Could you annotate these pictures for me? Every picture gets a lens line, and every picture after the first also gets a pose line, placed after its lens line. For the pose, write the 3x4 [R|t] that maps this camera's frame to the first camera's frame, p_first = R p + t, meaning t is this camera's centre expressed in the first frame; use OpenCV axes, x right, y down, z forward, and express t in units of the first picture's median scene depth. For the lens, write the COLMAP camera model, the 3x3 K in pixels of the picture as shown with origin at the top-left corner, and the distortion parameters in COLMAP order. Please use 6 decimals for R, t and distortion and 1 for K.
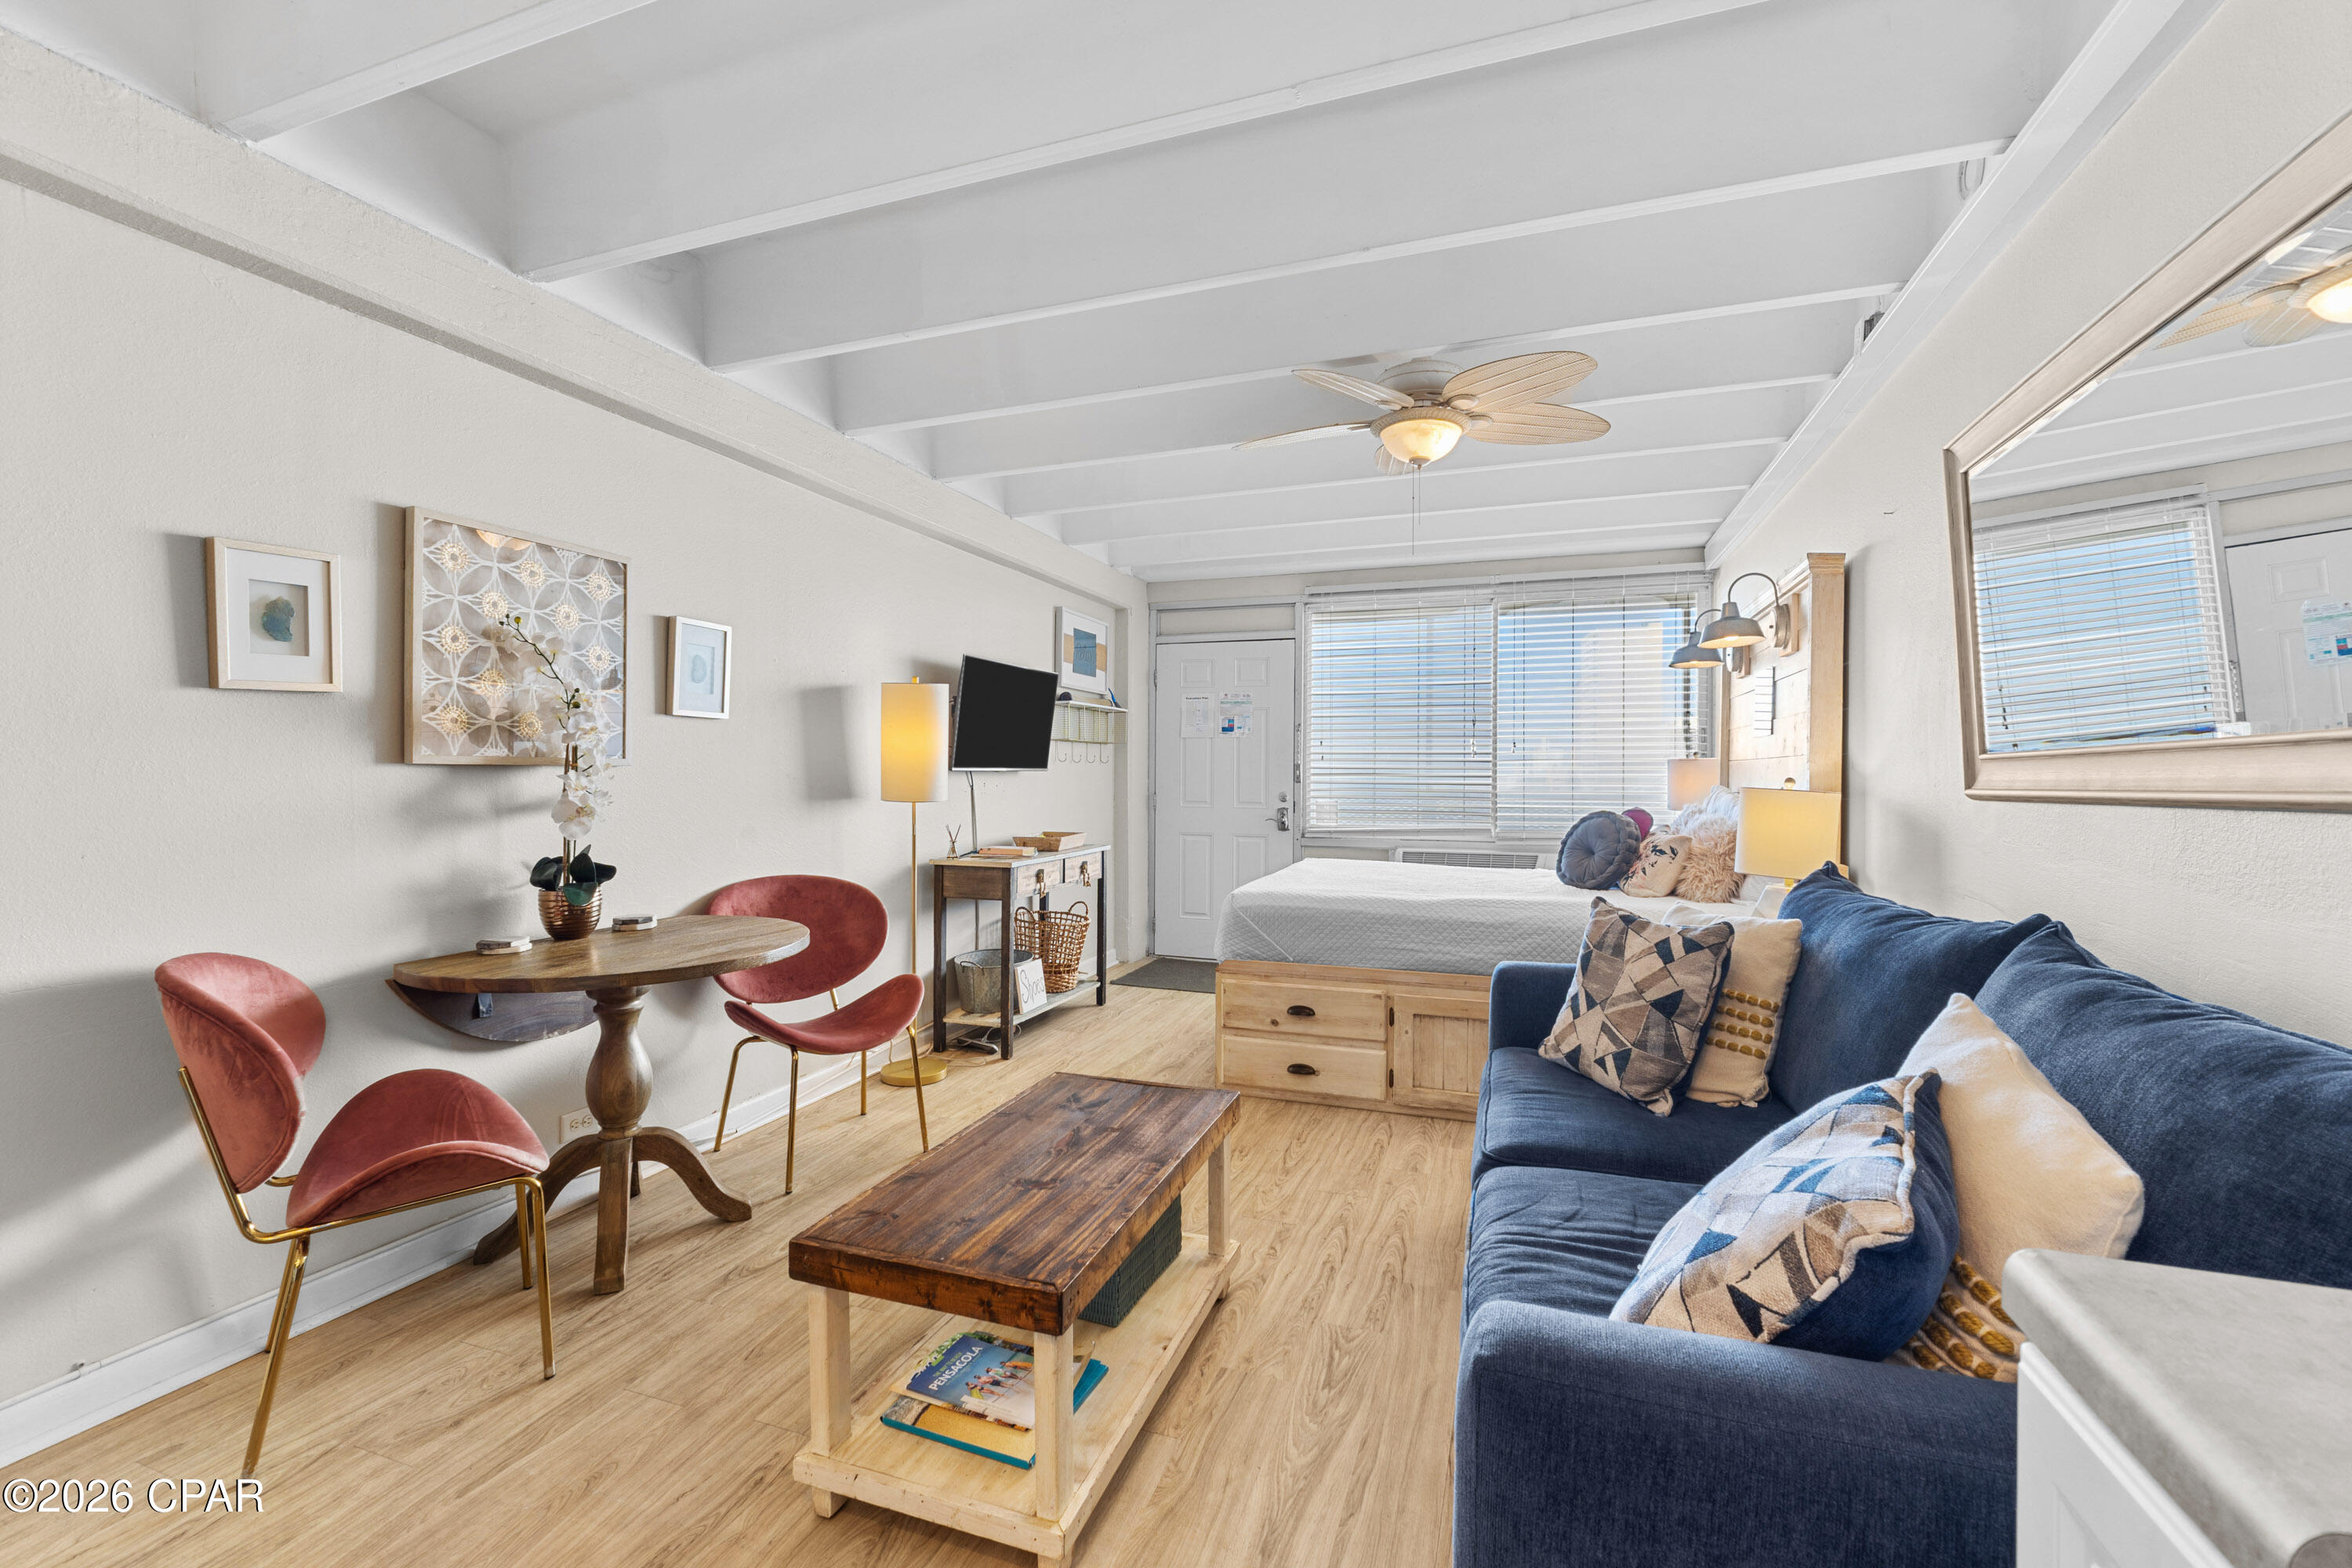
lens RADIAL K [[985.9, 0, 1177.2], [0, 985.9, 778.1], [0, 0, 1]] dist [-0.010222, 0.001590]
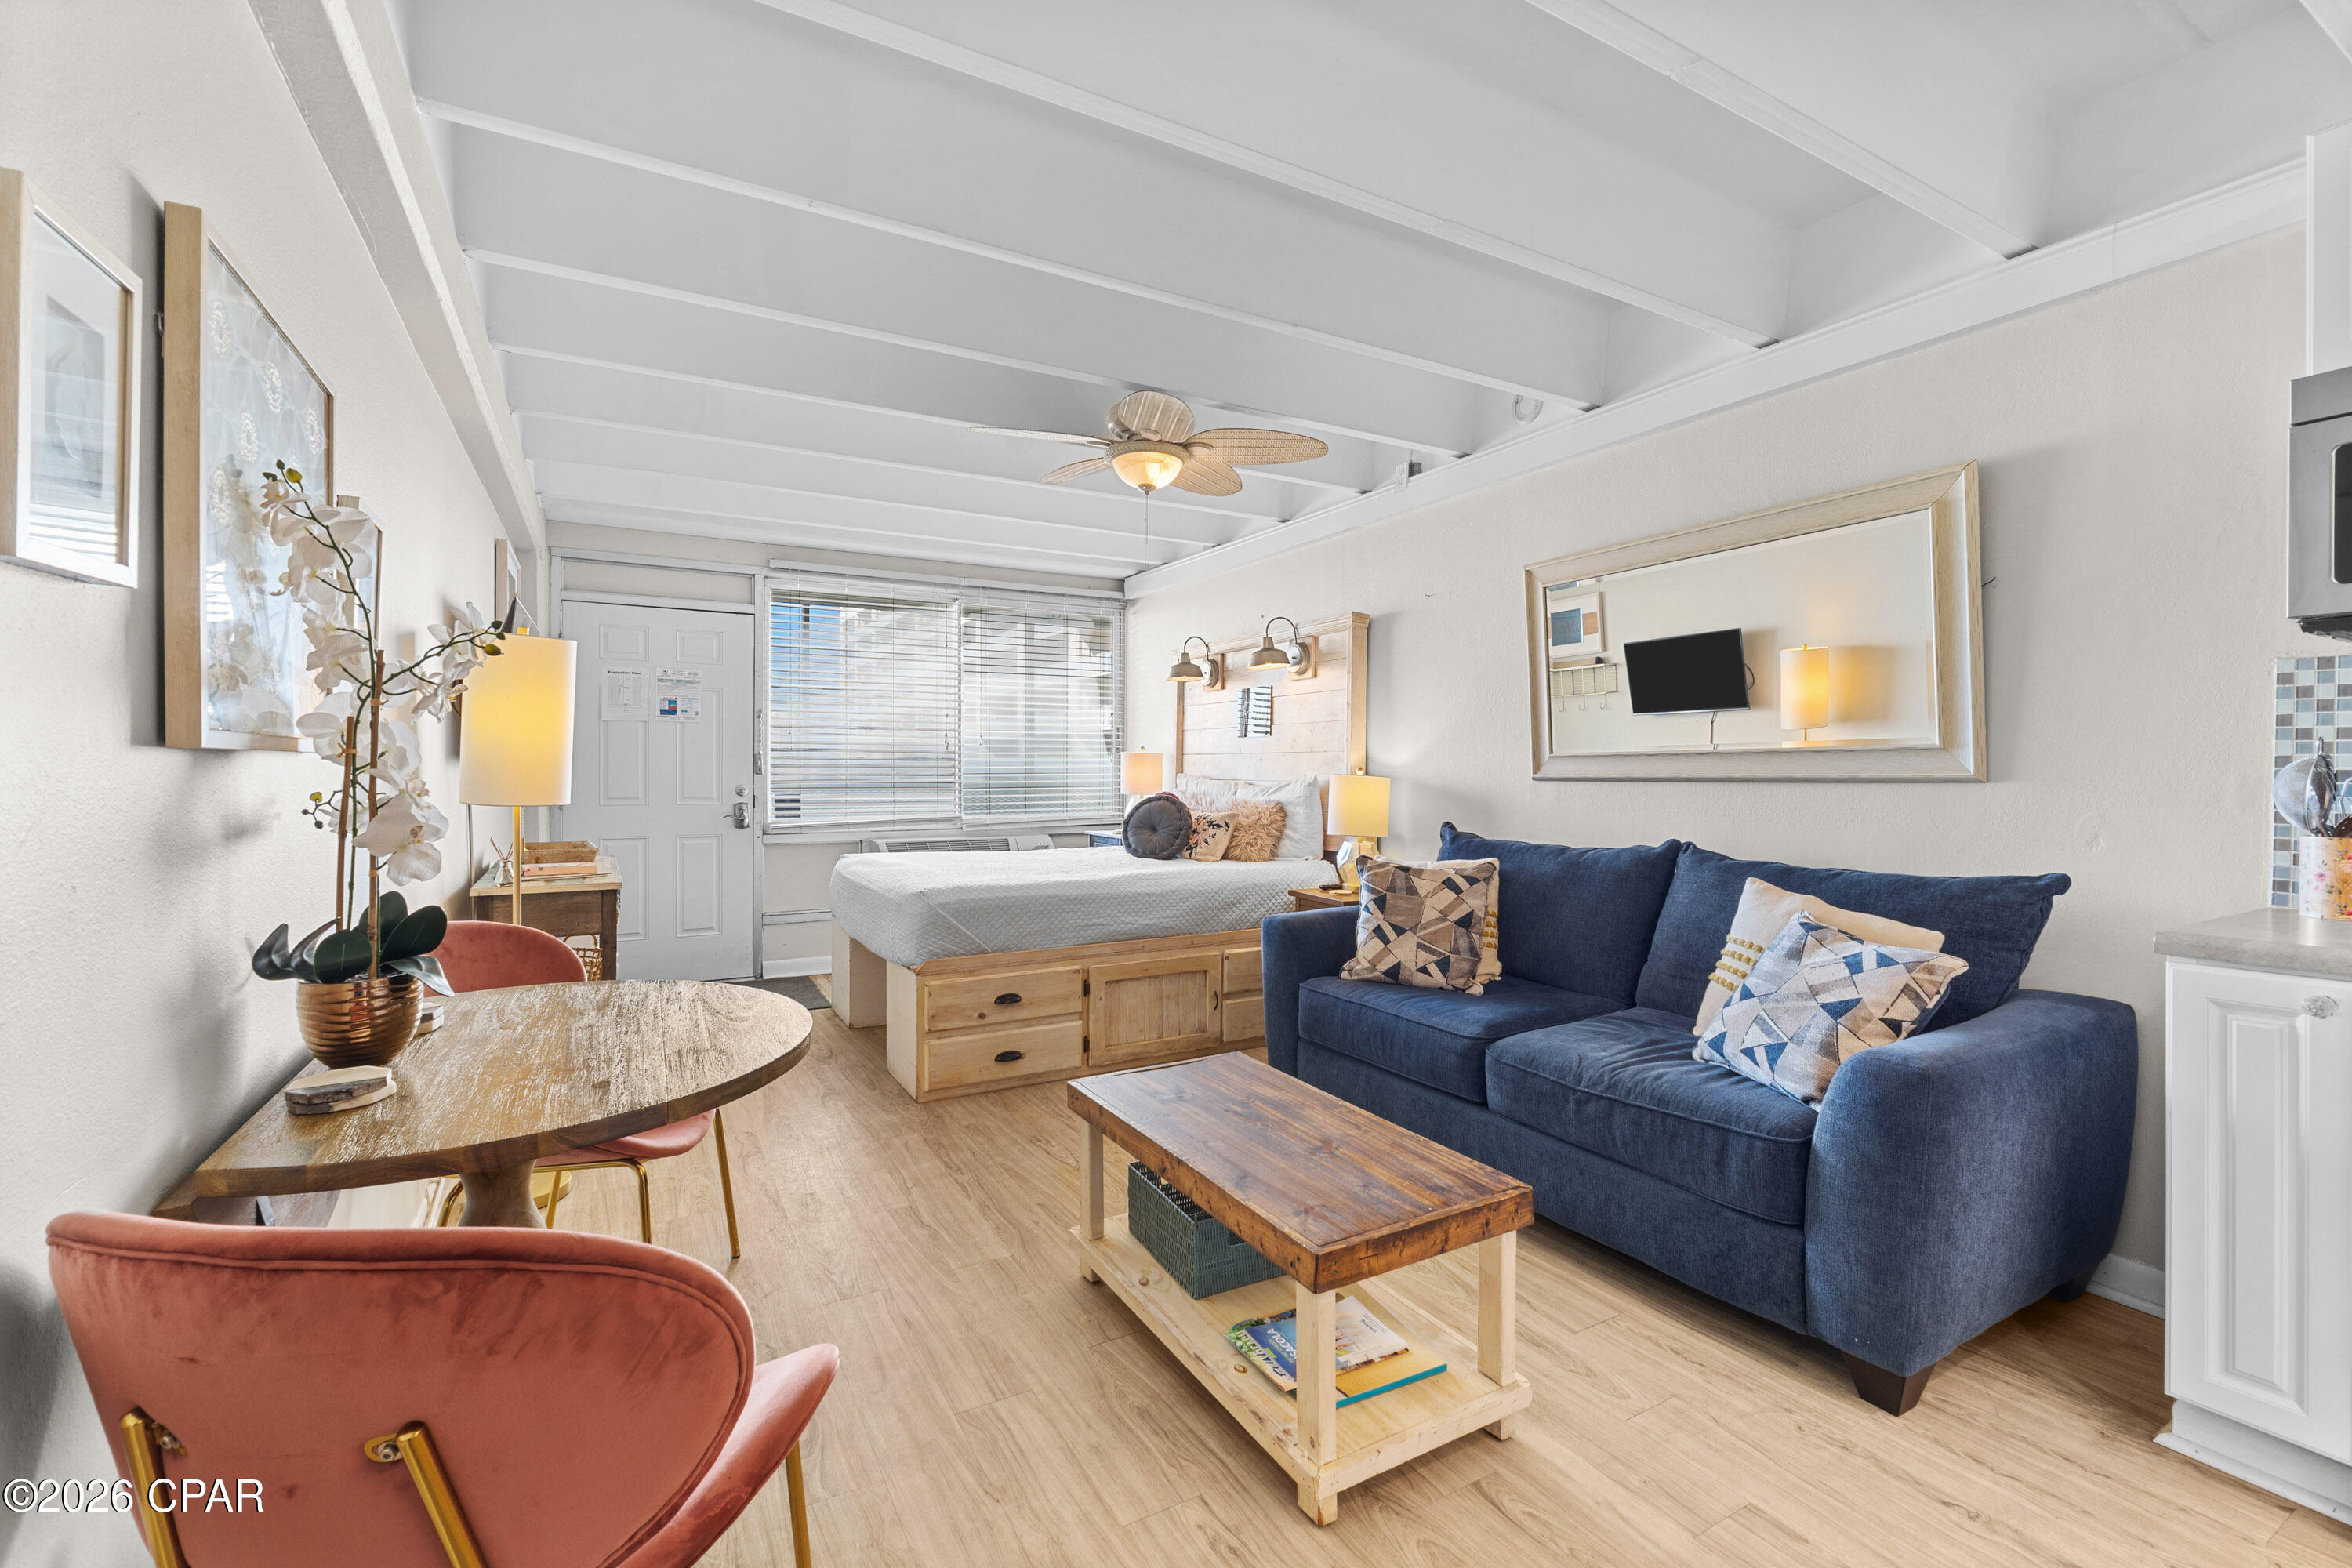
lens RADIAL K [[985.9, 0, 1165.8], [0, 985.9, 779.7], [0, 0, 1]] dist [-0.010222, 0.001590]
pose [[0.661035, -0.012420, 0.750252, -0.686012], [0.003600, 0.999904, 0.013382, -0.002917], [-0.750346, -0.006145, 0.661016, 0.274122]]
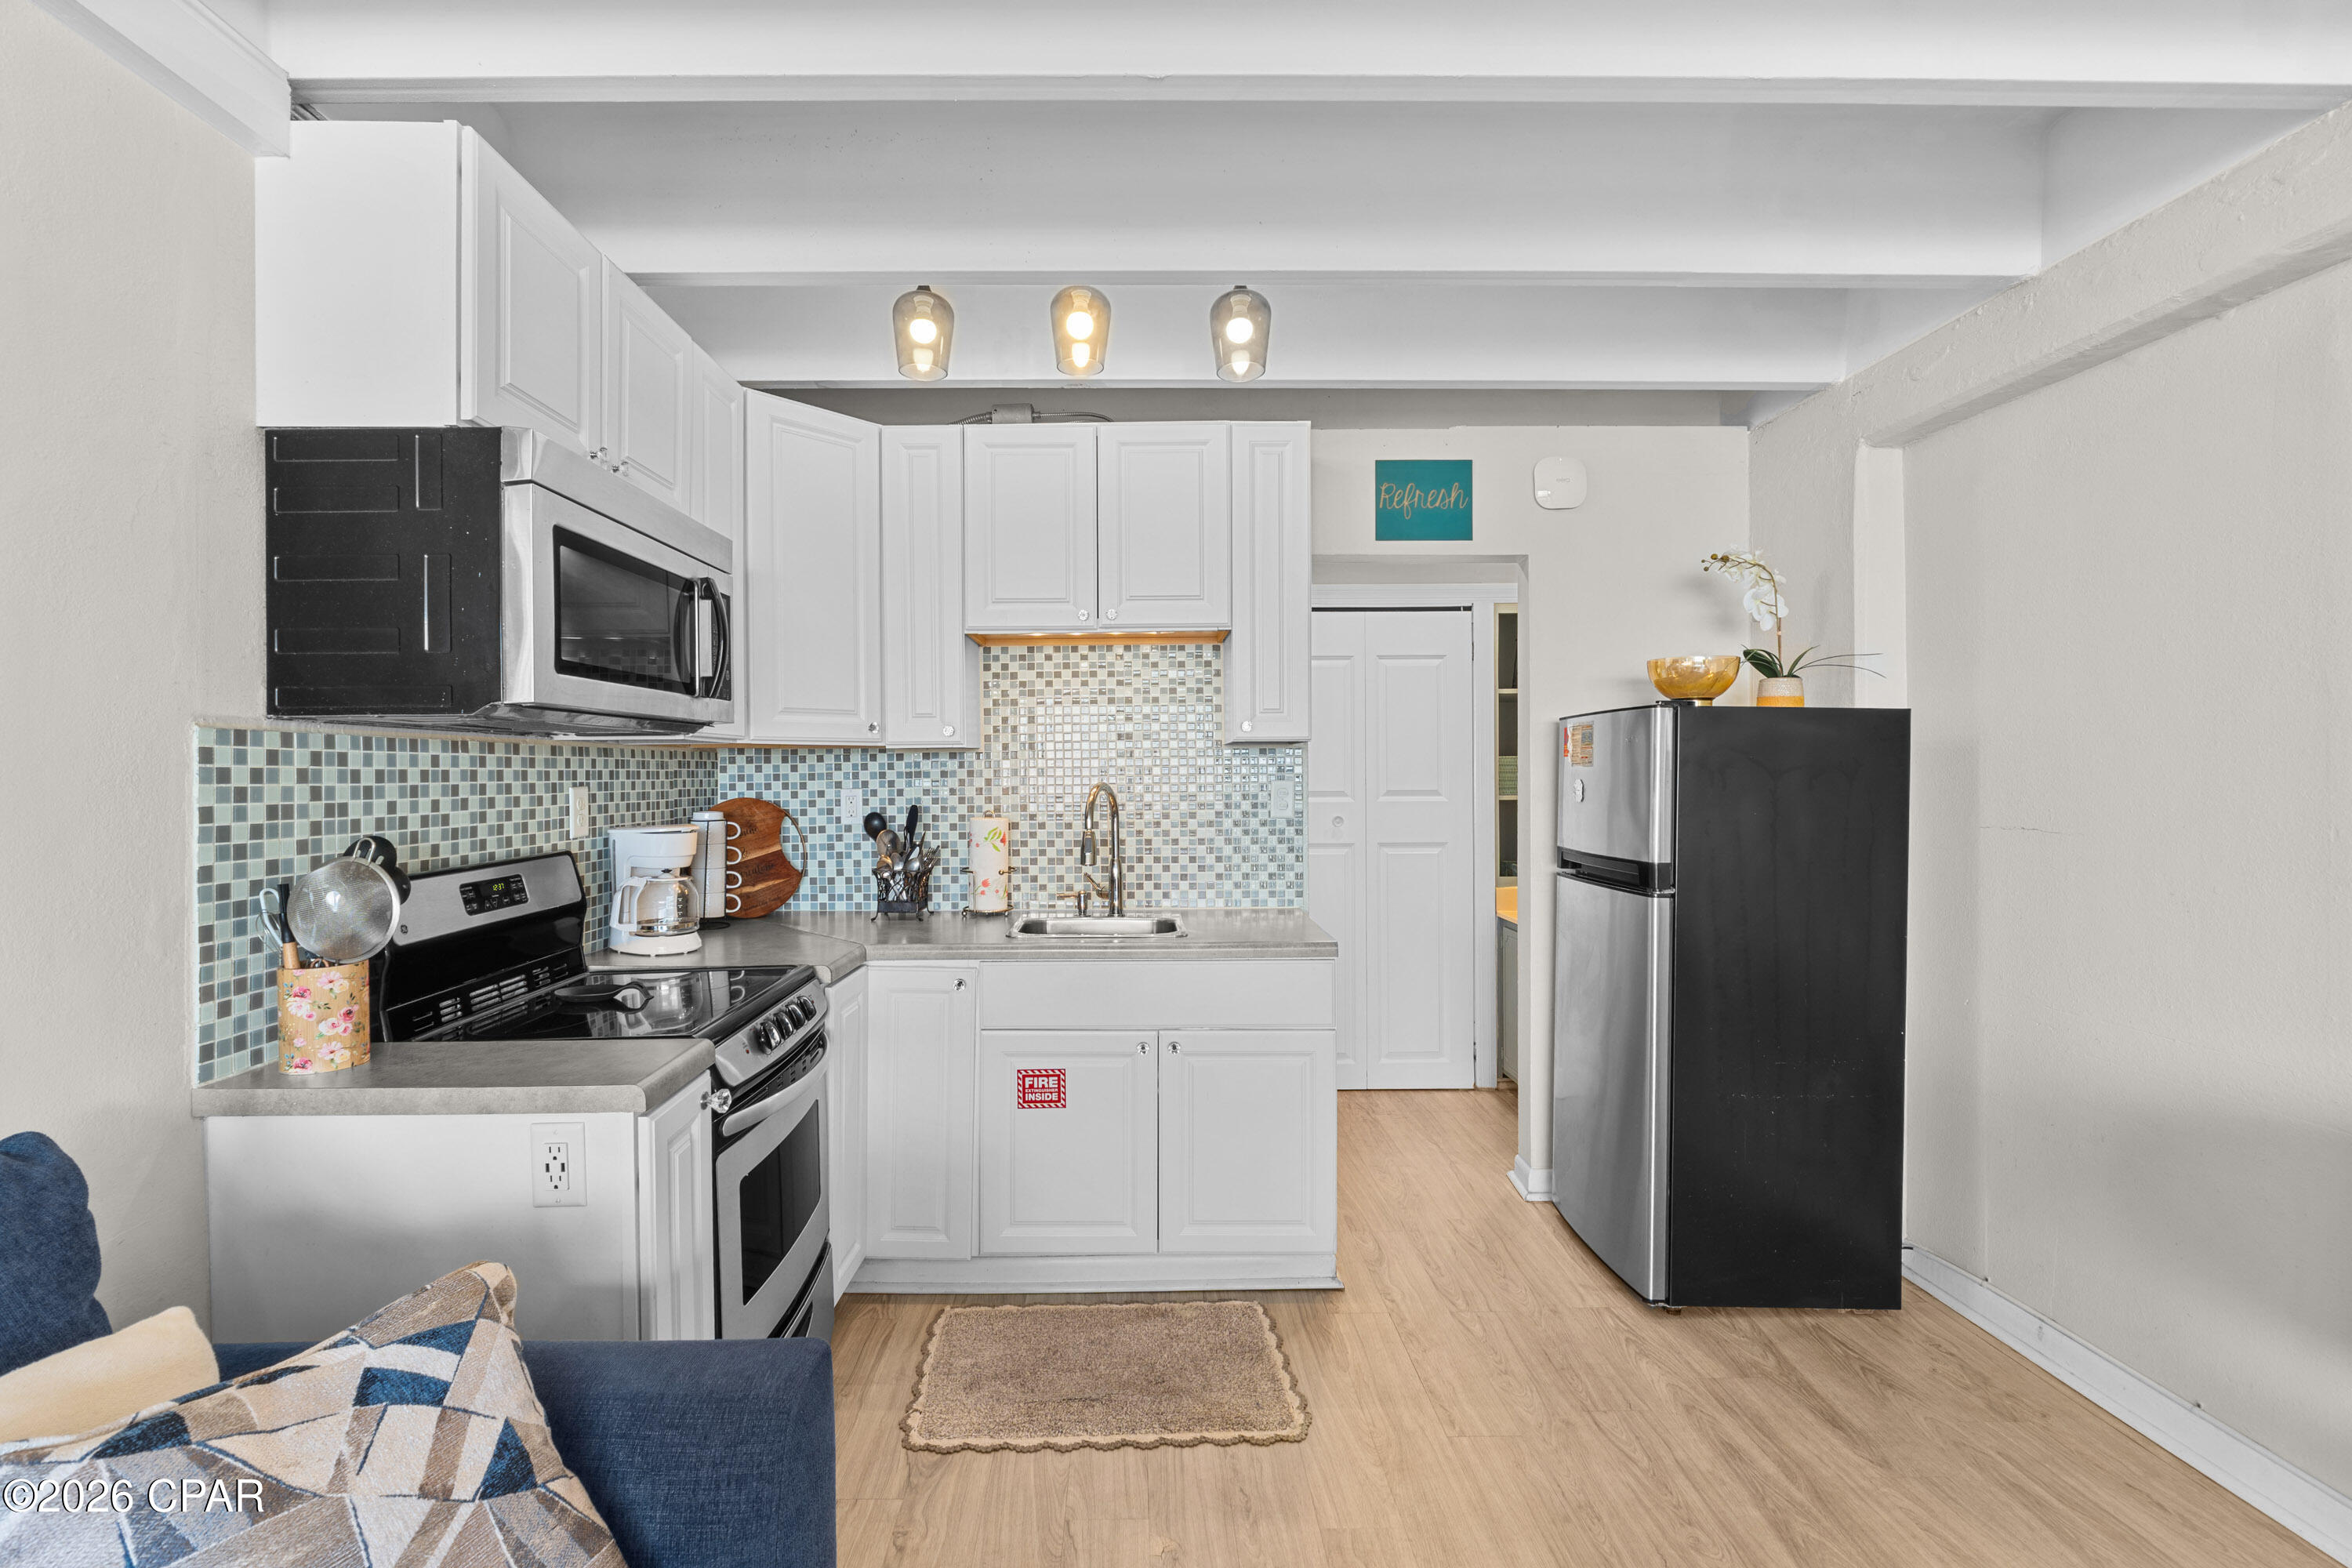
lens RADIAL K [[985.9, 0, 1124.6], [0, 985.9, 775.4], [0, 0, 1]] dist [-0.010222, 0.001590]
pose [[-0.940669, 0.008054, -0.339231, 0.126774], [0.006950, 0.999966, 0.004470, -0.053529], [0.339256, 0.001847, -0.940692, 0.765770]]
